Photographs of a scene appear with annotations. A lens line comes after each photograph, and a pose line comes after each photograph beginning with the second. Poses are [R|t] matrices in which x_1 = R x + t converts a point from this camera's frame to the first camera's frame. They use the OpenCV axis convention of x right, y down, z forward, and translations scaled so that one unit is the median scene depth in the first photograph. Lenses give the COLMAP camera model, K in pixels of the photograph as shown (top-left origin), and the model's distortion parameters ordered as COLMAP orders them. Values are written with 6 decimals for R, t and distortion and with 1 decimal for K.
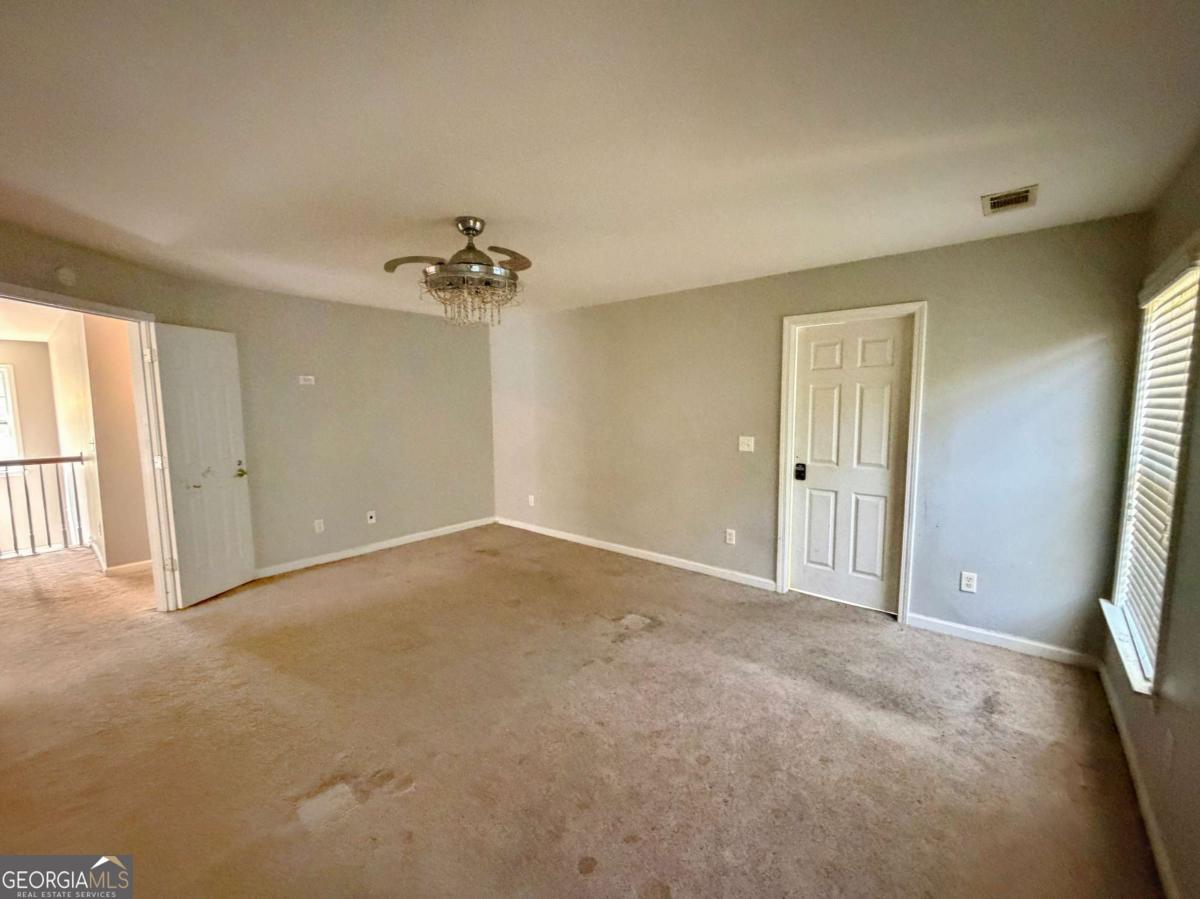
lens RADIAL K [[482.8, 0, 597.5], [0, 482.8, 449.6], [0, 0, 1]] dist [0.002702, -0.000065]
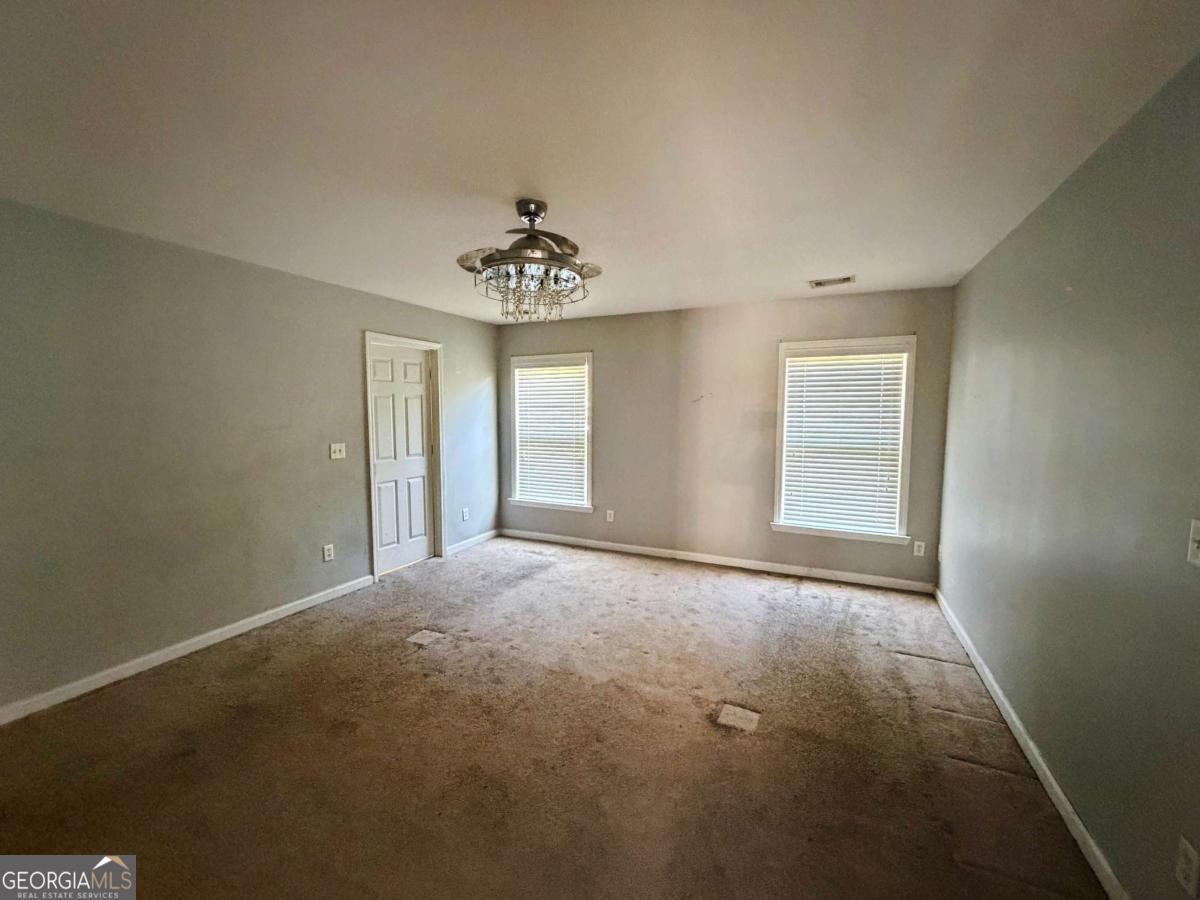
lens RADIAL K [[482.8, 0, 597.5], [0, 482.8, 450.1], [0, 0, 1]] dist [0.002702, -0.000065]
pose [[-0.253798, -0.072246, 0.964555, -0.884602], [0.095674, 0.990441, 0.099359, -0.068917], [-0.962514, 0.117500, -0.244460, 0.850432]]
